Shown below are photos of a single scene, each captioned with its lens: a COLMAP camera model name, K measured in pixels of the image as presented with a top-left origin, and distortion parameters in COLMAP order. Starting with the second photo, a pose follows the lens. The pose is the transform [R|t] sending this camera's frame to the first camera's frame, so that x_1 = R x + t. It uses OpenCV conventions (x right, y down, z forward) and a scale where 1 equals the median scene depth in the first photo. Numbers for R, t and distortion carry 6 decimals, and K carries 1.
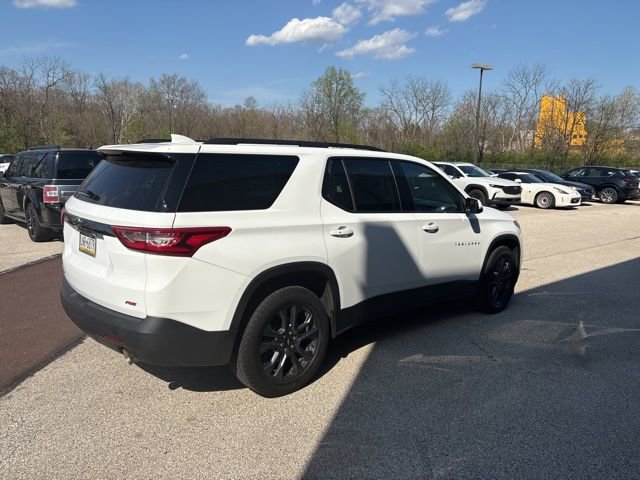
lens RADIAL K [[473.3, 0, 320.1], [0, 473.3, 228.3], [0, 0, 1]] dist [0.060820, -0.056155]
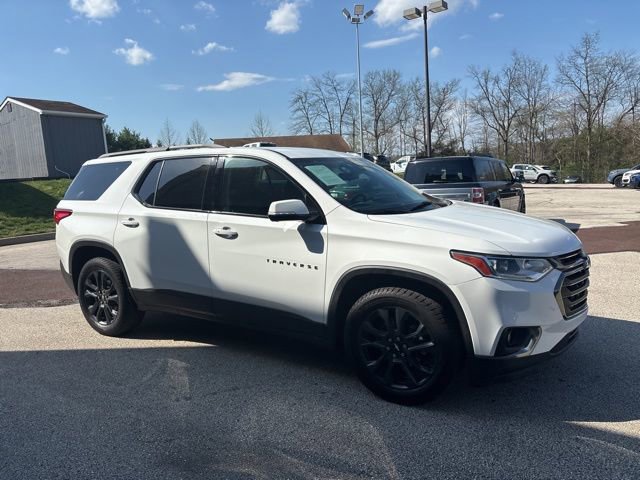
lens RADIAL K [[472.9, 0, 316.4], [0, 472.9, 242.5], [0, 0, 1]] dist [0.050486, -0.048089]
pose [[0.268034, 0.100308, -0.958173, 1.199029], [-0.087771, 0.992971, 0.079399, -0.070796], [0.959403, 0.062818, 0.274954, 1.021412]]
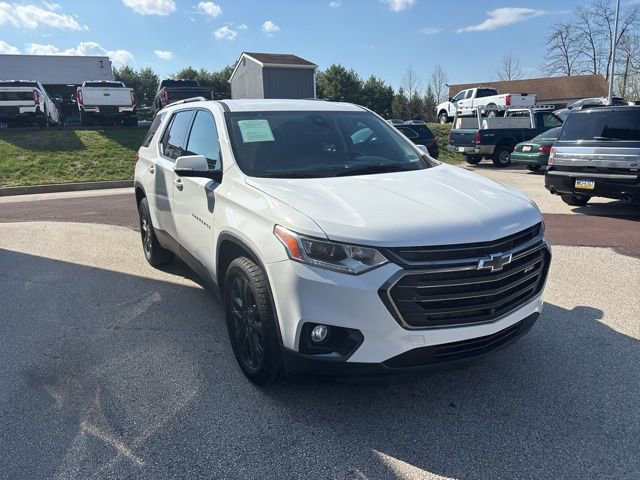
lens RADIAL K [[472.9, 0, 319.9], [0, 472.9, 238.6], [0, 0, 1]] dist [0.054710, -0.061199]
pose [[-0.211389, 0.197263, -0.957289, 1.154976], [-0.122143, 0.966413, 0.226115, -0.148765], [0.969740, 0.164724, -0.180195, 1.578600]]
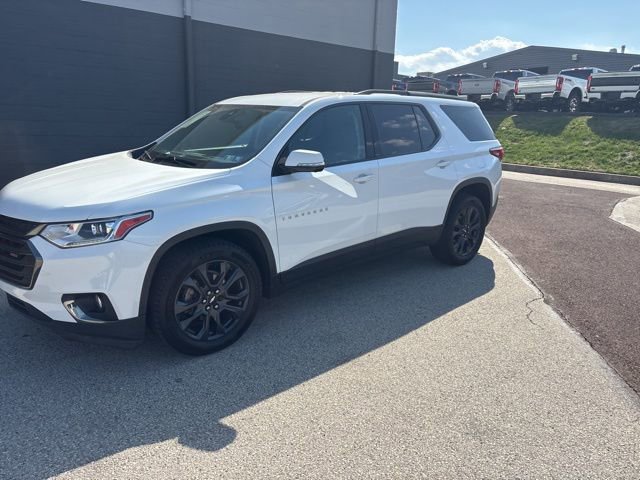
lens RADIAL K [[470.4, 0, 325.0], [0, 470.4, 230.5], [0, 0, 1]] dist [0.059032, -0.062985]
pose [[-0.998129, -0.041619, -0.044795, 0.063060], [-0.055468, 0.924580, 0.376928, -0.322121], [0.025729, 0.378707, -0.925159, 2.396079]]
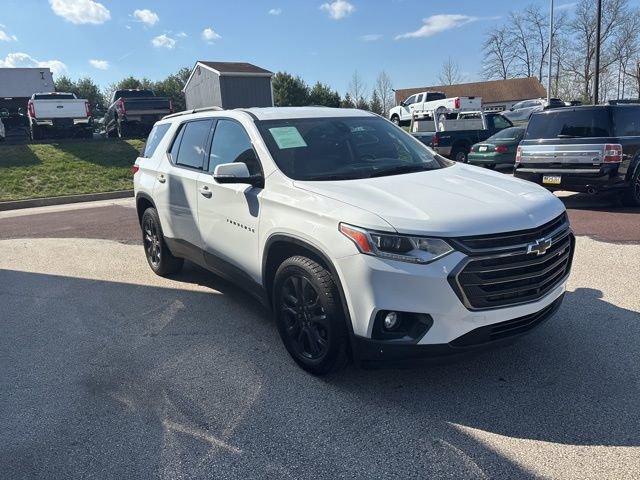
lens RADIAL K [[473.1, 0, 316.7], [0, 473.1, 238.4], [0, 0, 1]] dist [0.046935, -0.044122]
pose [[-0.112831, 0.192633, -0.974762, 1.230009], [-0.093534, 0.974611, 0.203430, -0.130661], [0.989202, 0.114127, -0.091949, 1.439802]]
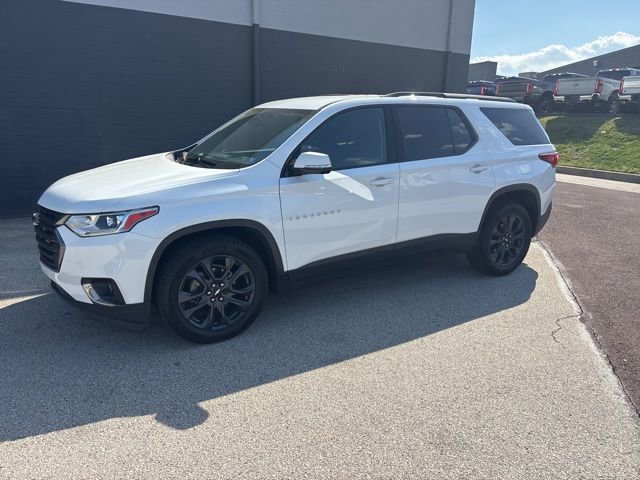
lens RADIAL K [[470.4, 0, 325.7], [0, 470.4, 237.5], [0, 0, 1]] dist [0.058329, -0.061245]
pose [[-0.986945, -0.084306, 0.137233, -0.082705], [-0.024428, 0.920555, 0.389848, -0.328279], [-0.159197, 0.381406, -0.910596, 2.400675]]
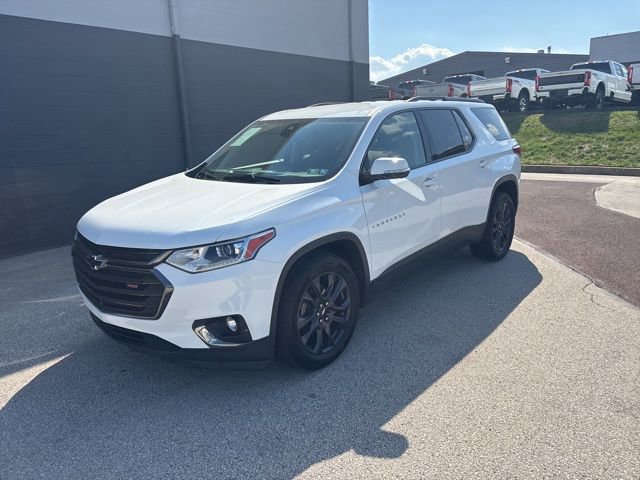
lens RADIAL K [[470.4, 0, 325.7], [0, 470.4, 237.5], [0, 0, 1]] dist [0.058329, -0.061245]
pose [[-0.988341, 0.044917, -0.145480, 0.308494], [-0.010988, 0.931962, 0.362389, -0.309966], [0.151859, 0.359762, -0.920603, 2.385525]]
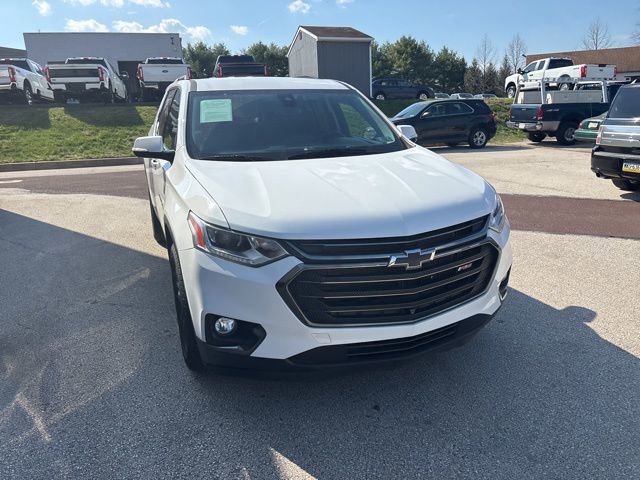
lens RADIAL K [[470.0, 0, 319.1], [0, 470.0, 238.4], [0, 0, 1]] dist [0.065701, -0.074575]
pose [[-0.346303, 0.235404, -0.908107, 1.068176], [-0.118565, 0.949260, 0.291286, -0.179281], [0.930600, 0.208543, -0.300821, 1.743872]]
